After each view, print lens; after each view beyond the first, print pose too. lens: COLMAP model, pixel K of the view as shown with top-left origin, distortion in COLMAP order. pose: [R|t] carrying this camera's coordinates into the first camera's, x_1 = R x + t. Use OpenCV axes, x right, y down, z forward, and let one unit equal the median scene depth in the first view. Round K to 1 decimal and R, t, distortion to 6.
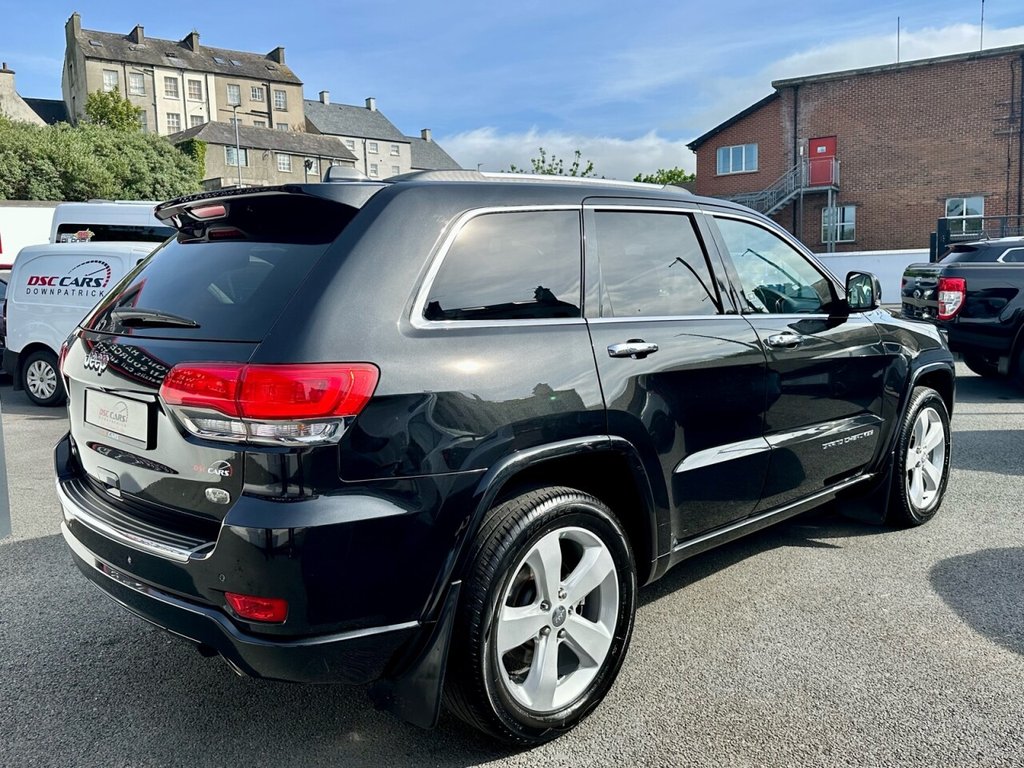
lens RADIAL K [[883.7, 0, 511.7], [0, 883.7, 383.9], [0, 0, 1]] dist [0.099217, -0.145211]
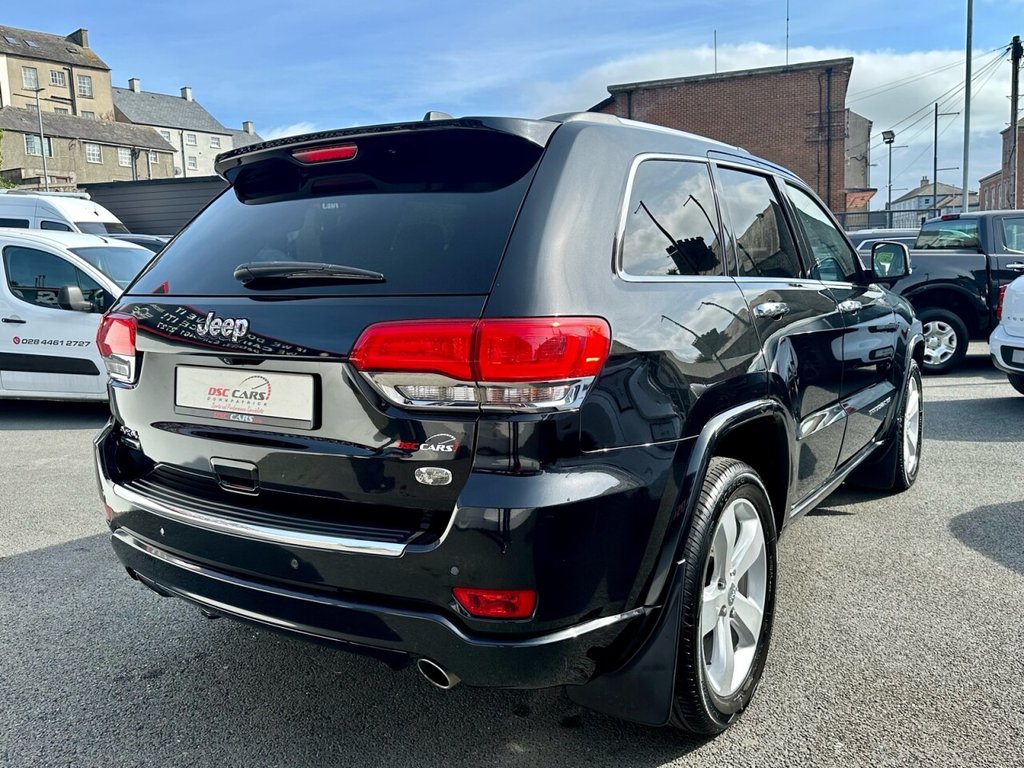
lens RADIAL K [[885.2, 0, 512.9], [0, 885.2, 382.0], [0, 0, 1]] dist [0.054126, -0.079170]
pose [[0.976595, -0.032023, 0.212691, -0.149385], [0.033234, 0.999445, -0.002119, 0.013937], [-0.212505, 0.009138, 0.977117, 0.056478]]
